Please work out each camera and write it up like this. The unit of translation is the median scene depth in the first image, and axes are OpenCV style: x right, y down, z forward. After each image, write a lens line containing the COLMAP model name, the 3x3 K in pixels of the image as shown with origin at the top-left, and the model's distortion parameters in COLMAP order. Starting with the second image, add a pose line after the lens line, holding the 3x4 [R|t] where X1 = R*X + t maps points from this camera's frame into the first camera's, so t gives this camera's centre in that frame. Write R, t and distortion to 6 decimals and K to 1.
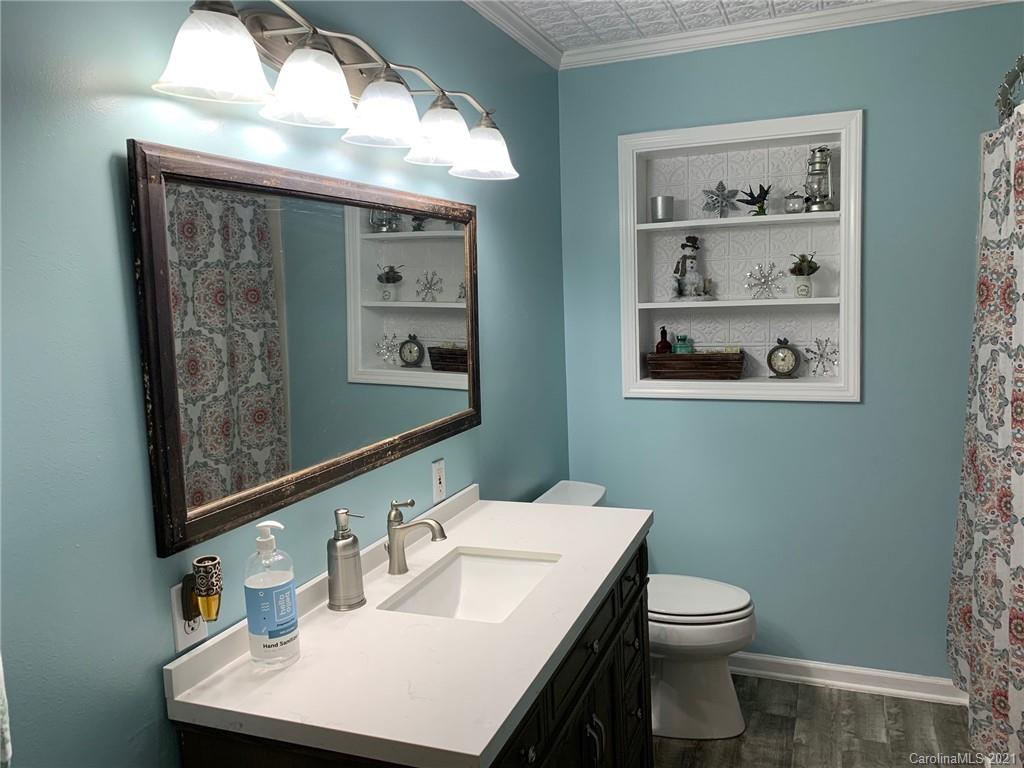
lens RADIAL K [[788.1, 0, 504.7], [0, 788.1, 381.1], [0, 0, 1]] dist [0.039888, -0.059827]
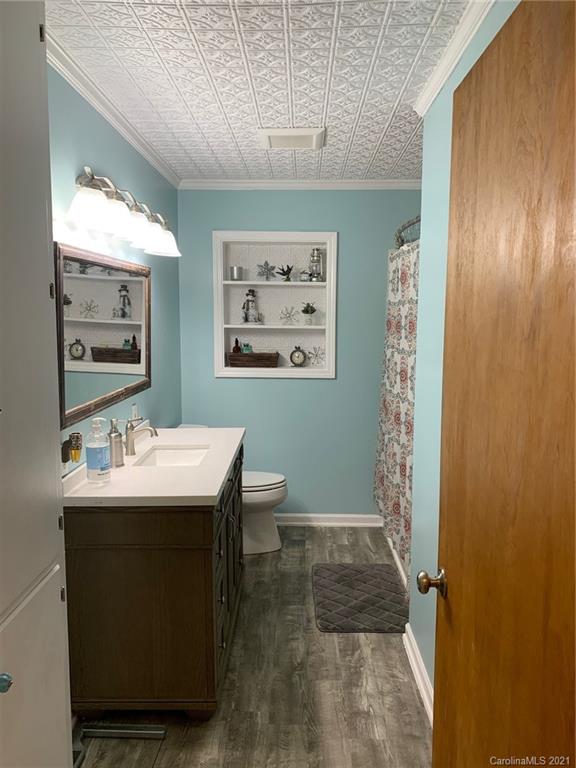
lens RADIAL K [[591.0, 0, 285.8], [0, 591.0, 384.1], [0, 0, 1]] dist [0.039888, -0.059827]
pose [[0.933686, 0.002036, 0.358087, -0.201150], [-0.000833, 0.999993, -0.003514, 0.046133], [-0.358092, 0.002982, 0.933681, -0.345407]]
